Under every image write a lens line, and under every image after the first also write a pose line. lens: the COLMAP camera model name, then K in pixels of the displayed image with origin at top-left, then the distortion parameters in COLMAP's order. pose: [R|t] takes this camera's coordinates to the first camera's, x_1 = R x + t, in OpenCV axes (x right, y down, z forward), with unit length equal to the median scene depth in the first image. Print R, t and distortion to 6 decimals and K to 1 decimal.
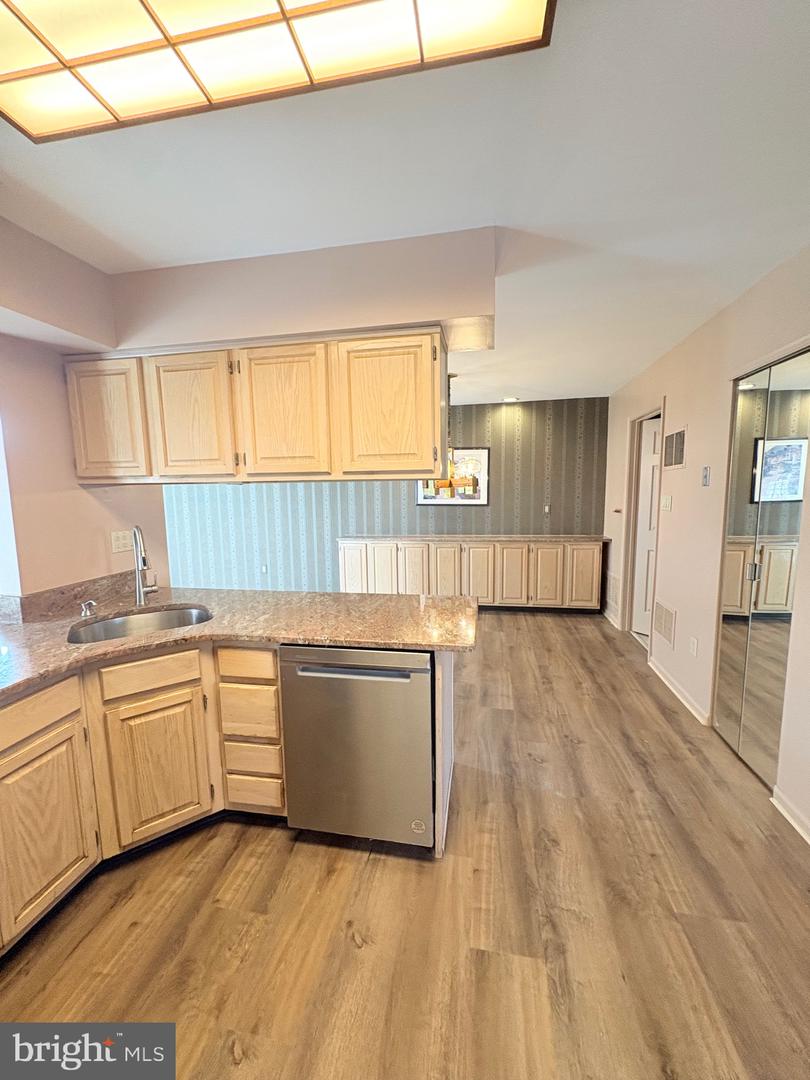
lens RADIAL K [[429.2, 0, 405.5], [0, 429.2, 541.9], [0, 0, 1]] dist [-0.000090, 0.000722]
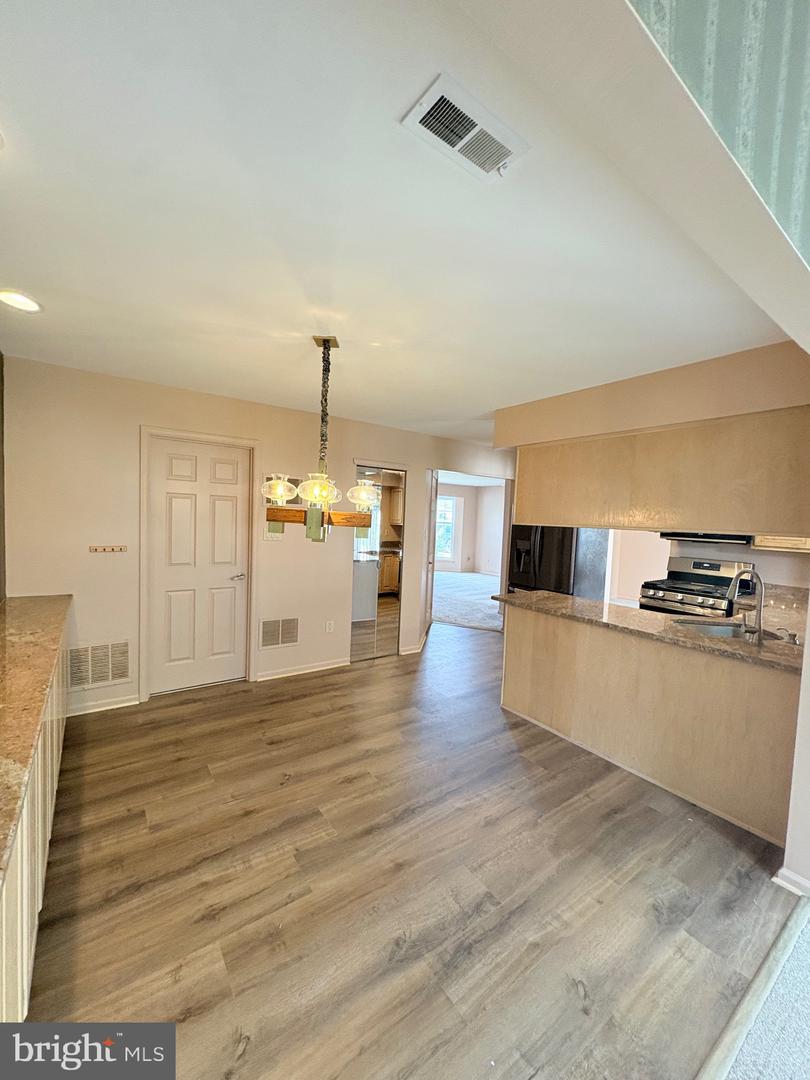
lens RADIAL K [[429.2, 0, 405.5], [0, 429.2, 541.9], [0, 0, 1]] dist [-0.000090, 0.000722]
pose [[-0.726603, -0.055081, 0.684846, -0.363501], [0.053285, 0.989261, 0.136098, -0.162416], [-0.684988, 0.135381, -0.715865, 1.235519]]
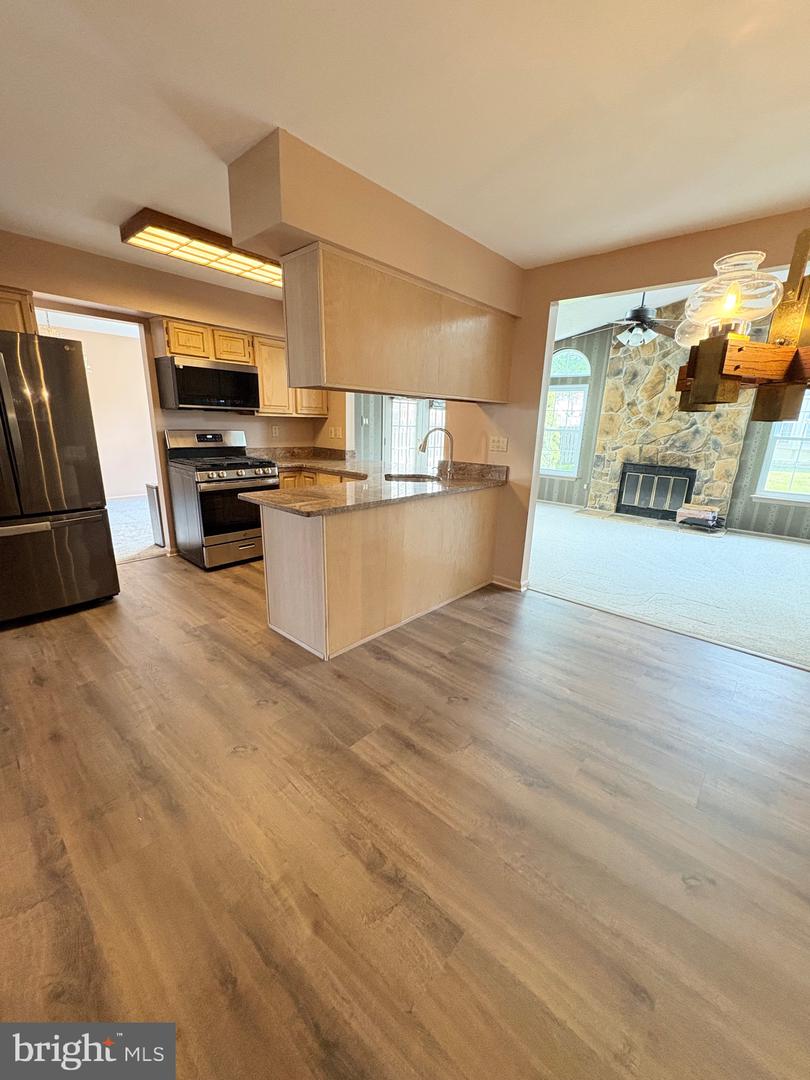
lens RADIAL K [[429.2, 0, 405.5], [0, 429.2, 541.9], [0, 0, 1]] dist [-0.000090, 0.000722]
pose [[-0.520951, 0.231216, -0.821675, 0.451225], [-0.123805, 0.931968, 0.340746, -0.086168], [0.844560, 0.279239, -0.456884, 0.866158]]
